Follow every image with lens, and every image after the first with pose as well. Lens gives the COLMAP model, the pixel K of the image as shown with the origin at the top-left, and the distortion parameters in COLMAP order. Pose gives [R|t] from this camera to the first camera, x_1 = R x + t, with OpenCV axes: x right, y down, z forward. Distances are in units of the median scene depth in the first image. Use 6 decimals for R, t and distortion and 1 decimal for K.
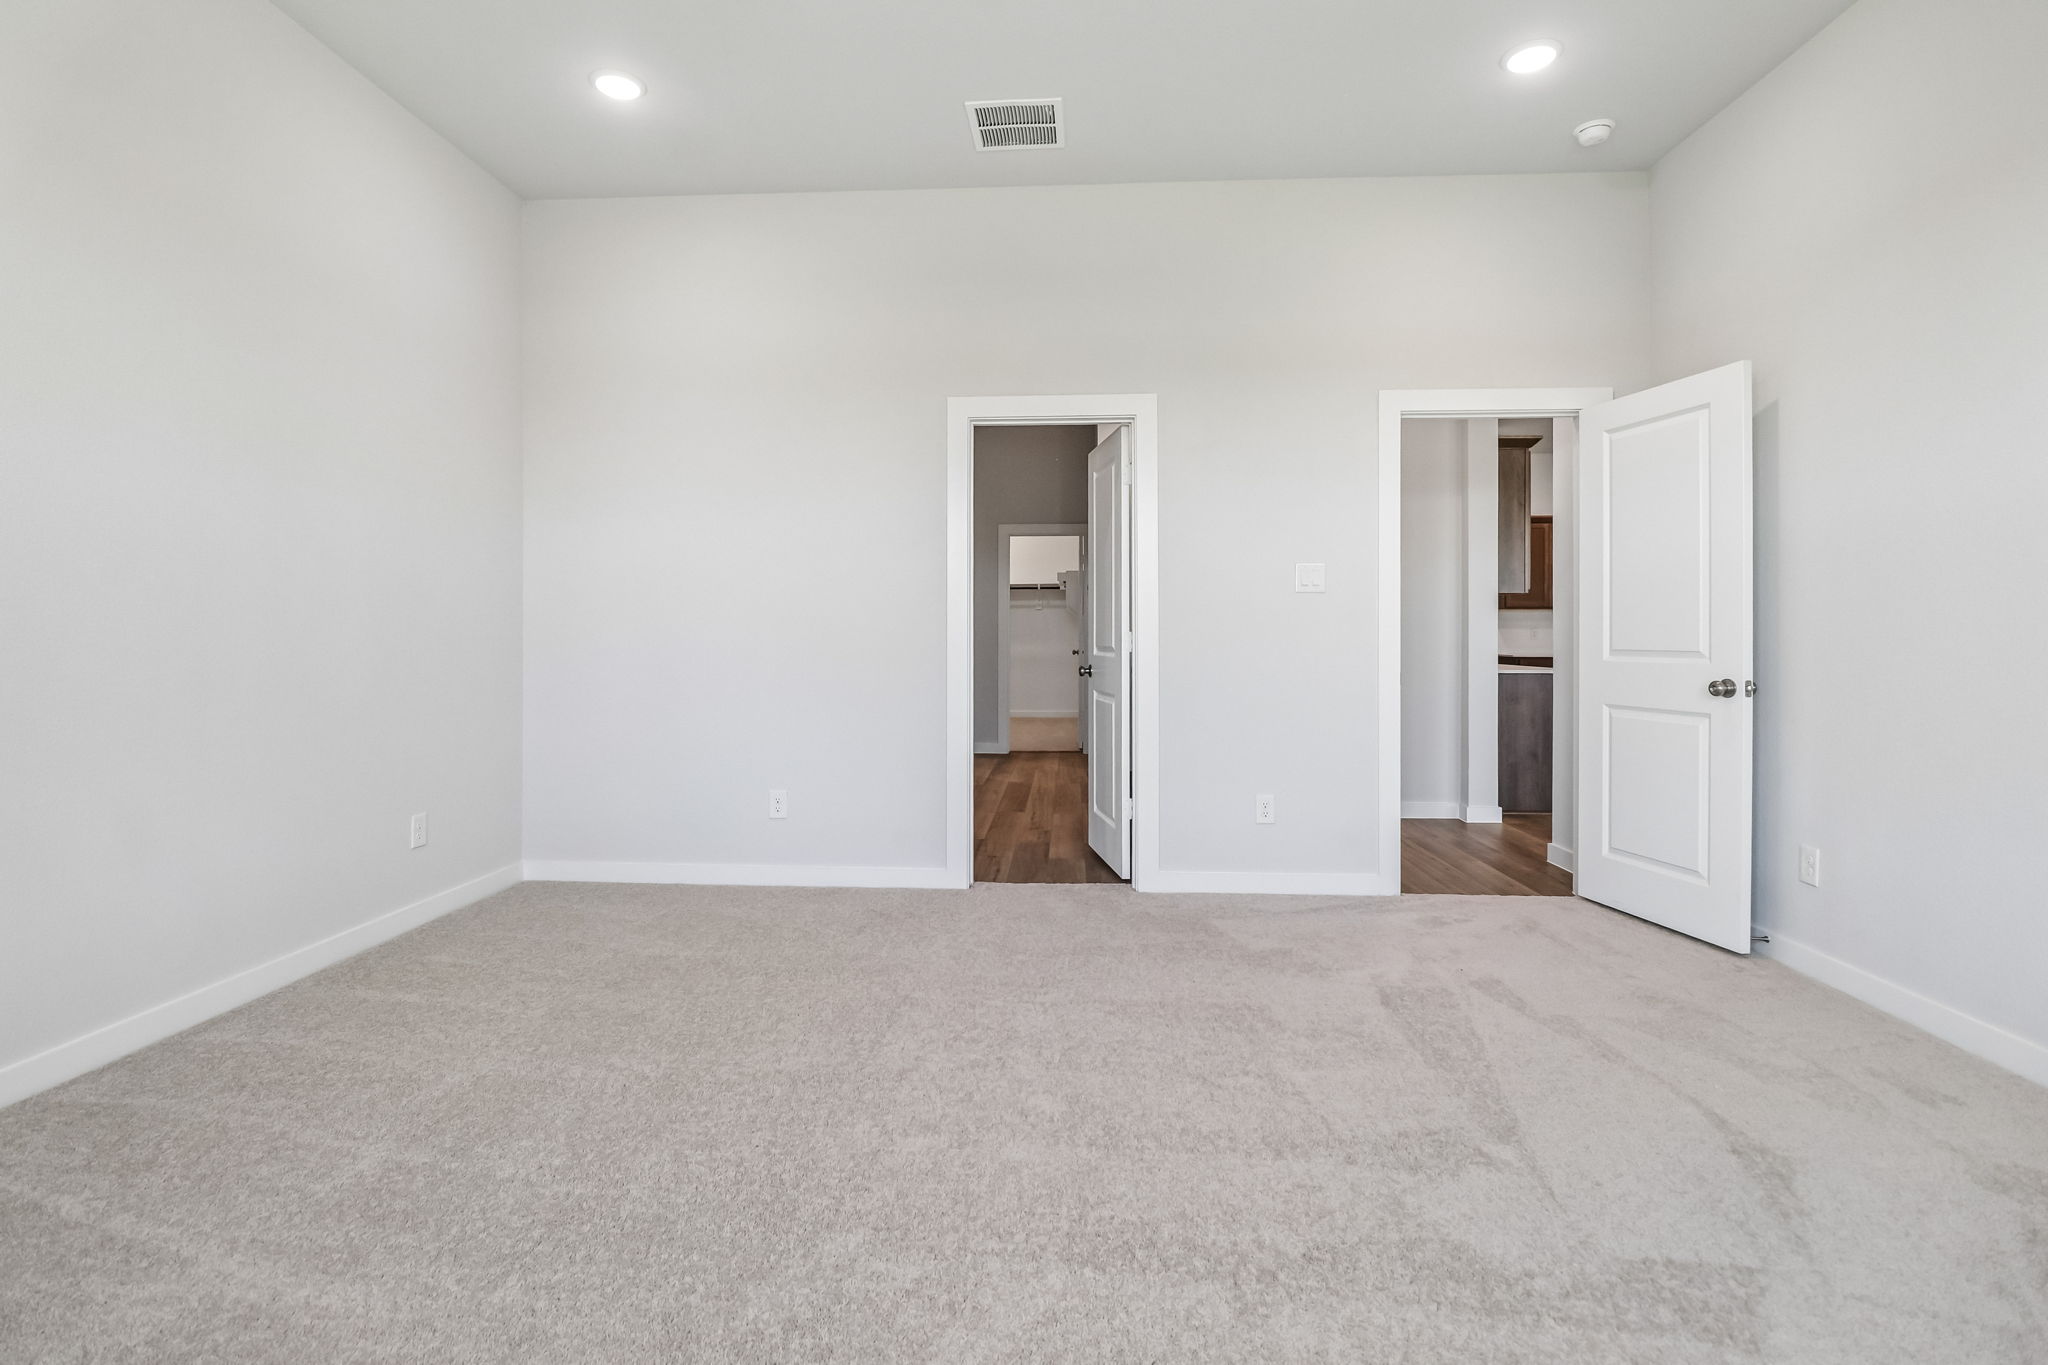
lens RADIAL K [[1098.2, 0, 1019.1], [0, 1098.2, 653.0], [0, 0, 1]] dist [0.003956, -0.013452]
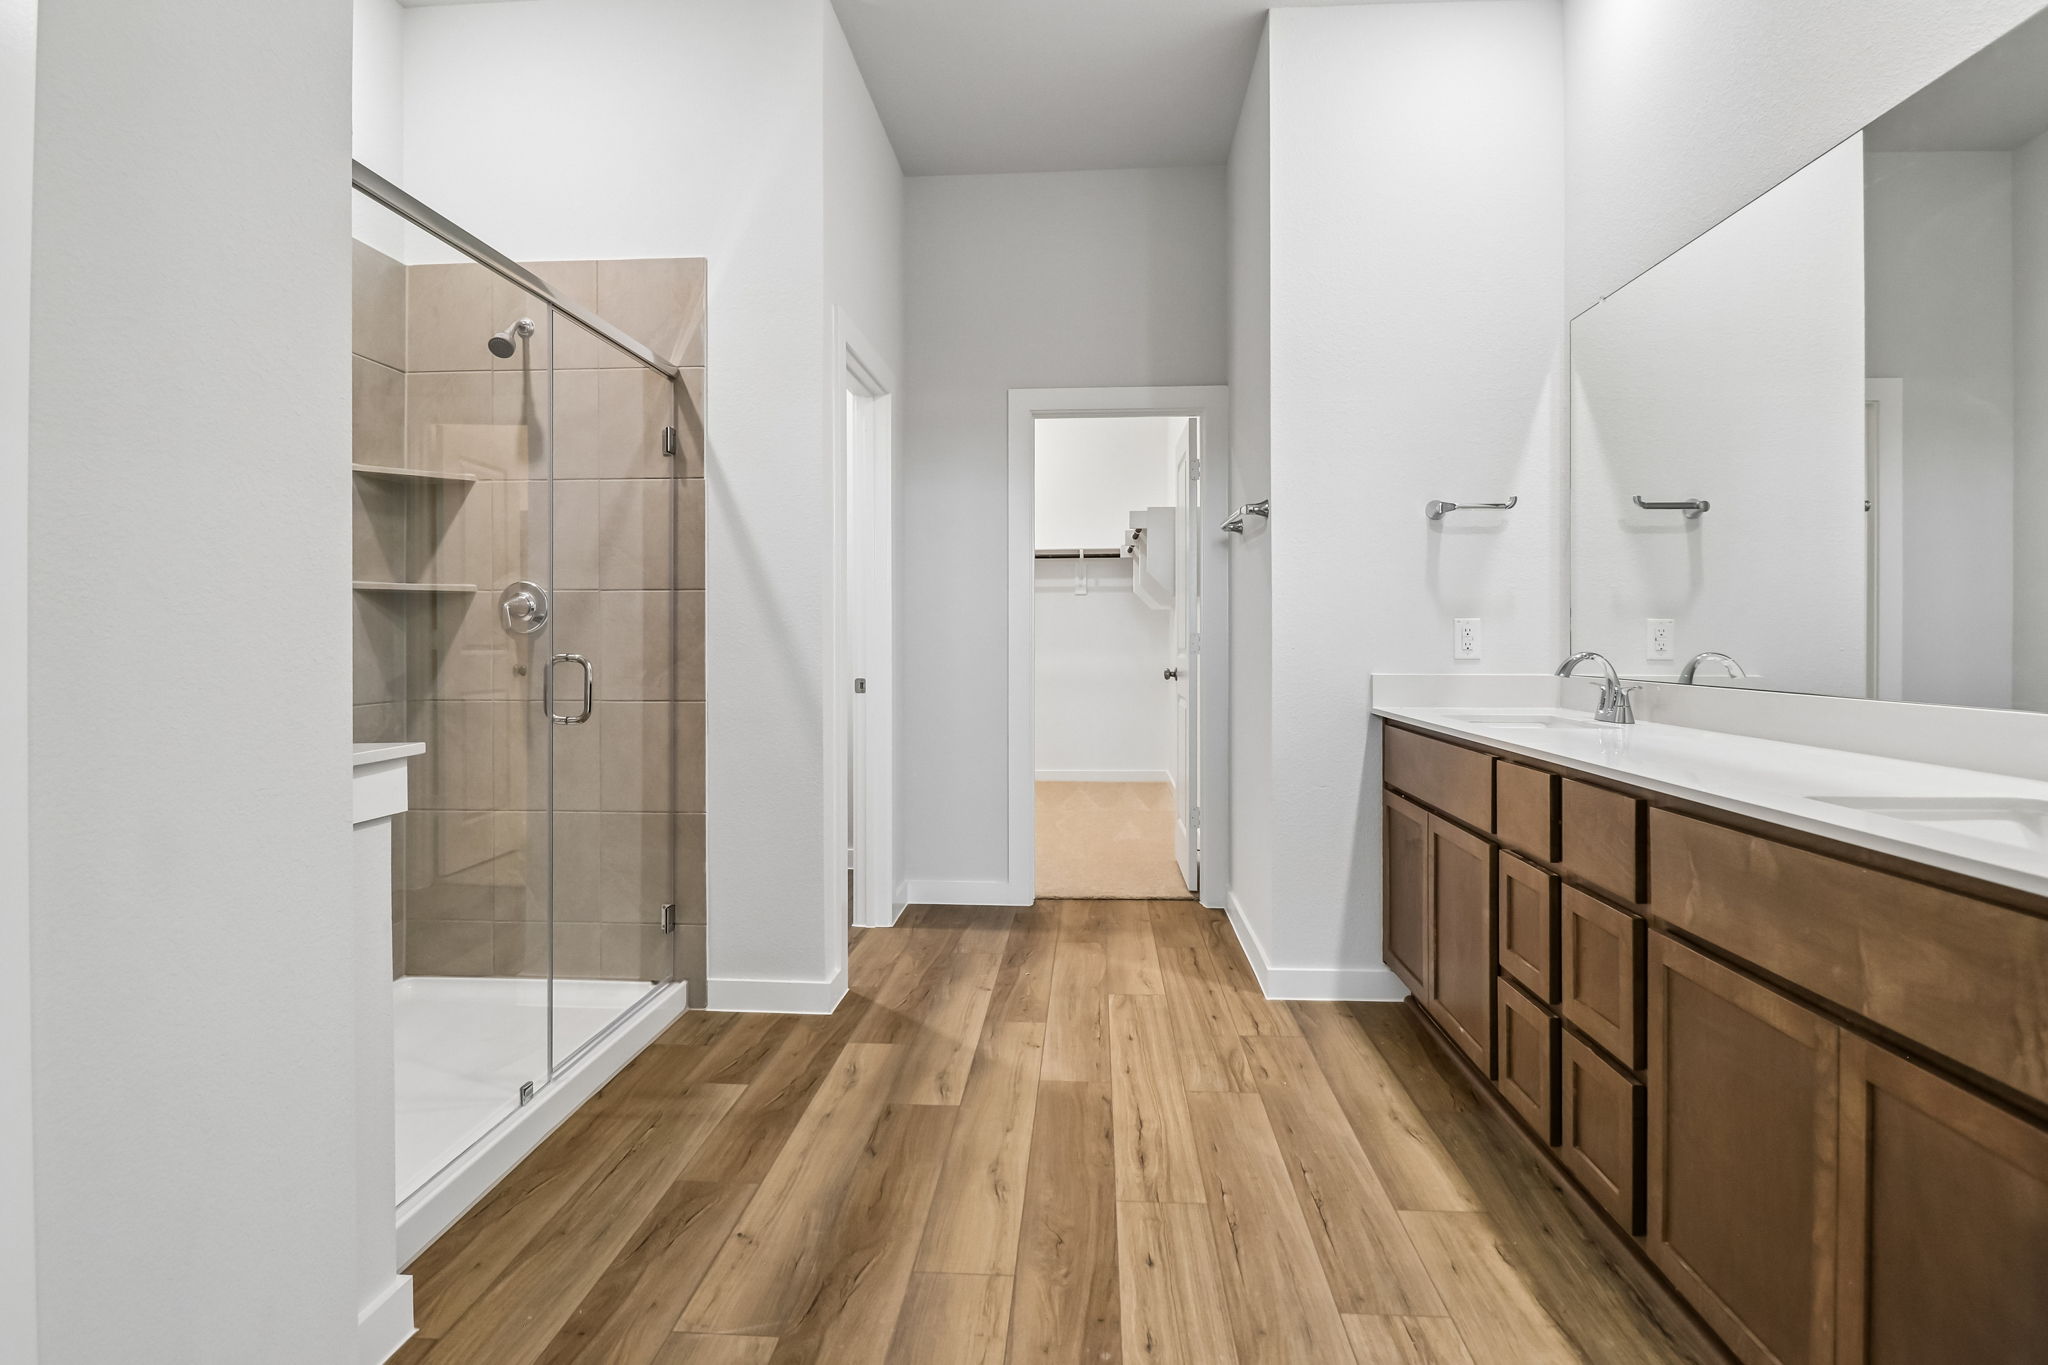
lens RADIAL K [[1085.9, 0, 1023.5], [0, 1085.9, 637.0], [0, 0, 1]] dist [0.000979, -0.001588]
pose [[0.999957, 0.000686, -0.009222, -0.007430], [-0.000832, 0.999875, -0.015772, -0.007806], [0.009210, 0.015779, 0.999833, 0.436245]]
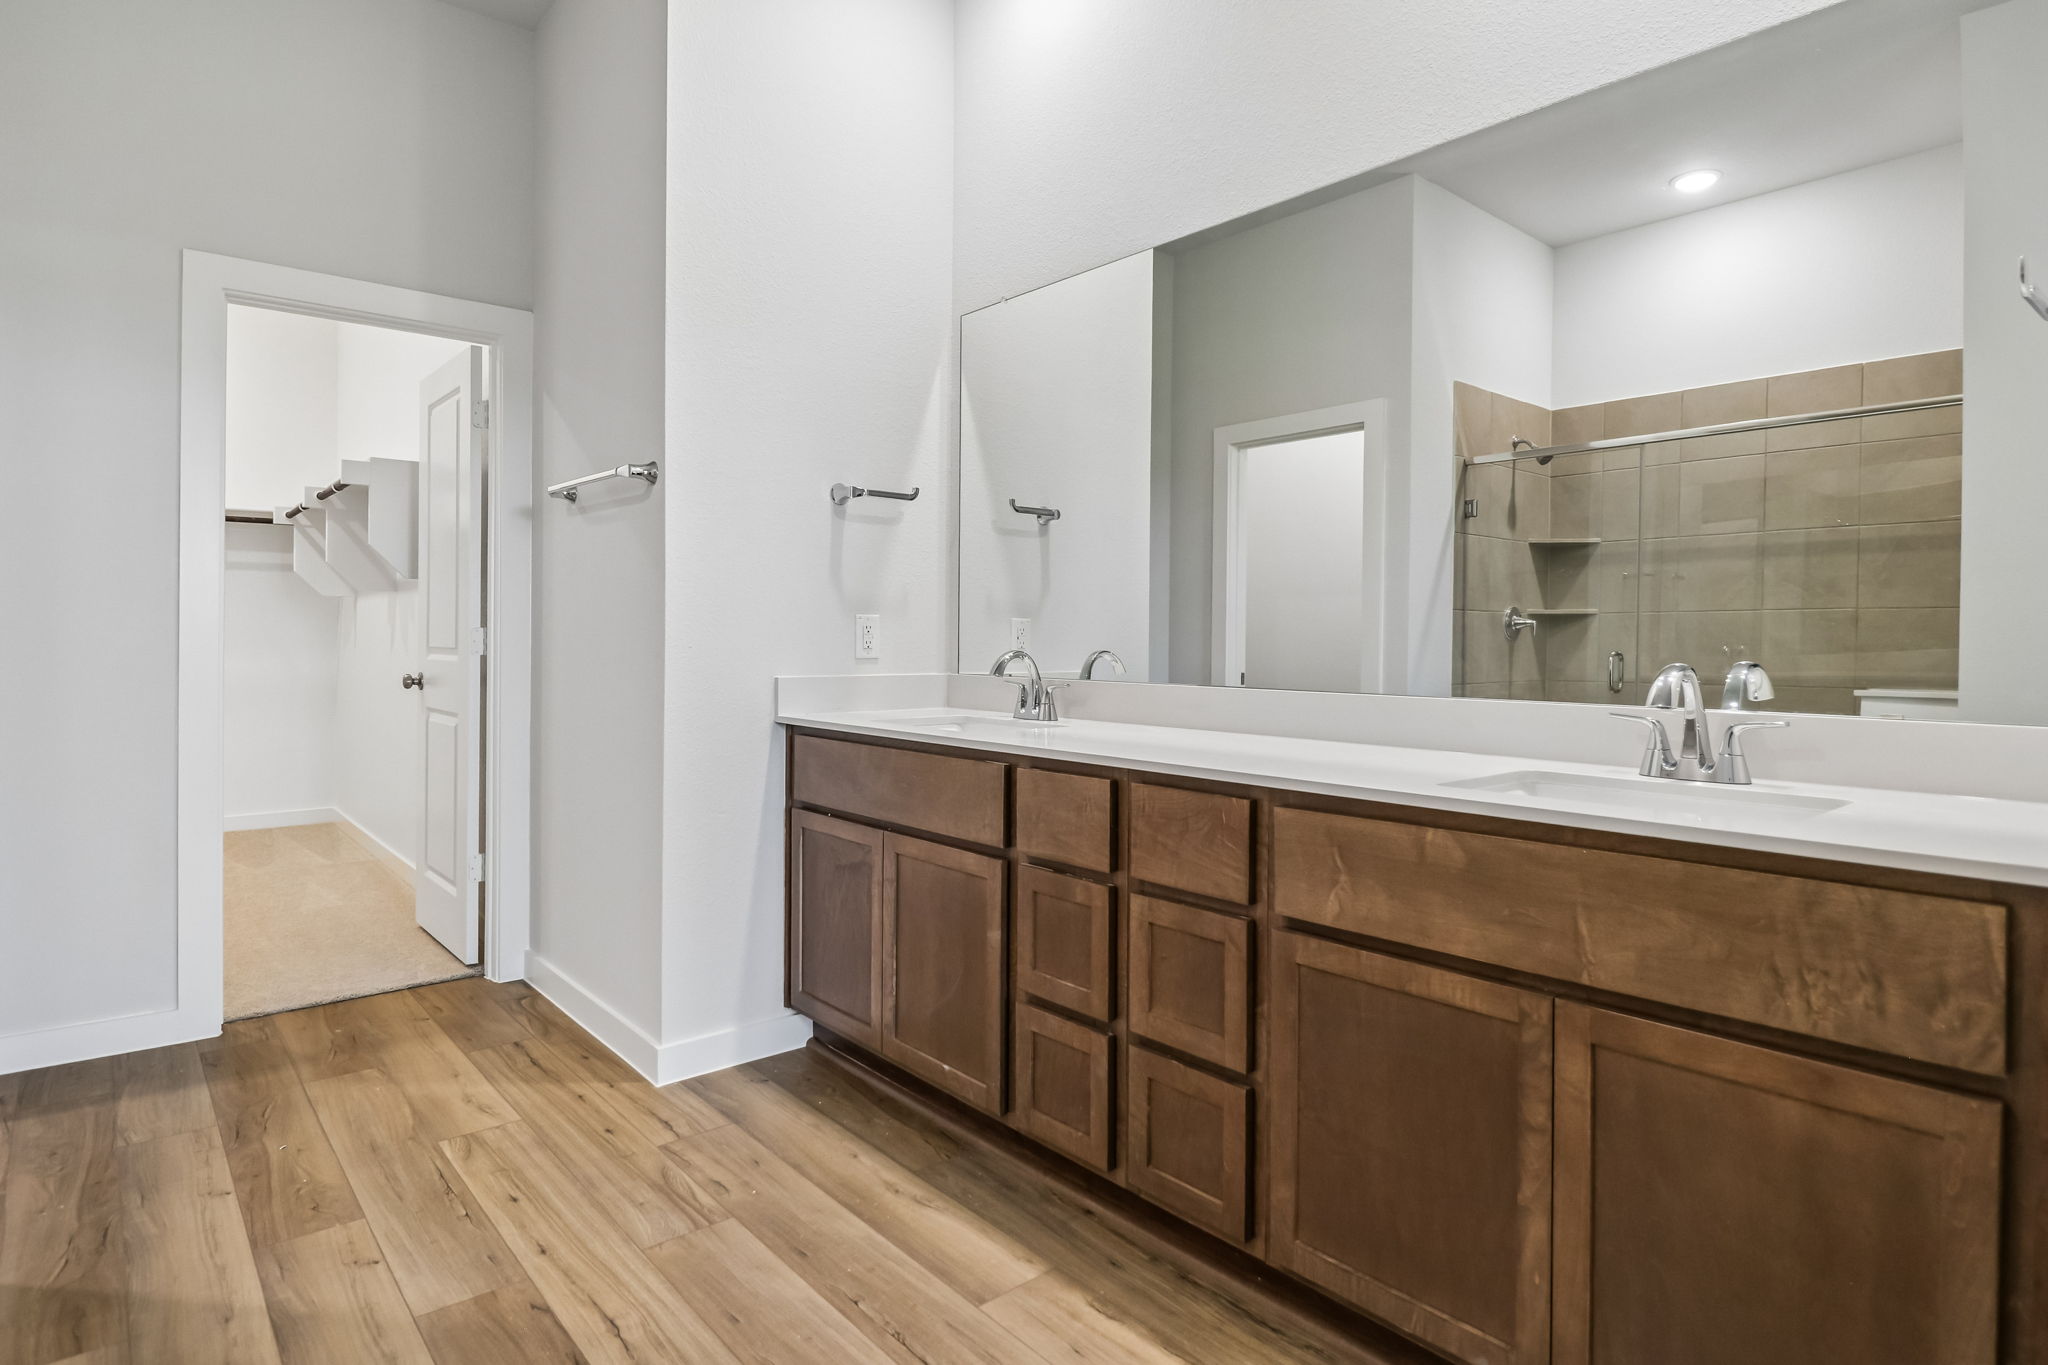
lens RADIAL K [[1109.0, 0, 1030.5], [0, 1109.0, 638.3], [0, 0, 1]] dist [0.012268, -0.016670]
pose [[0.719139, 0.004836, 0.694849, -0.048345], [0.004129, 0.999928, -0.011232, -0.008287], [-0.694854, 0.010947, 0.719068, 0.494972]]
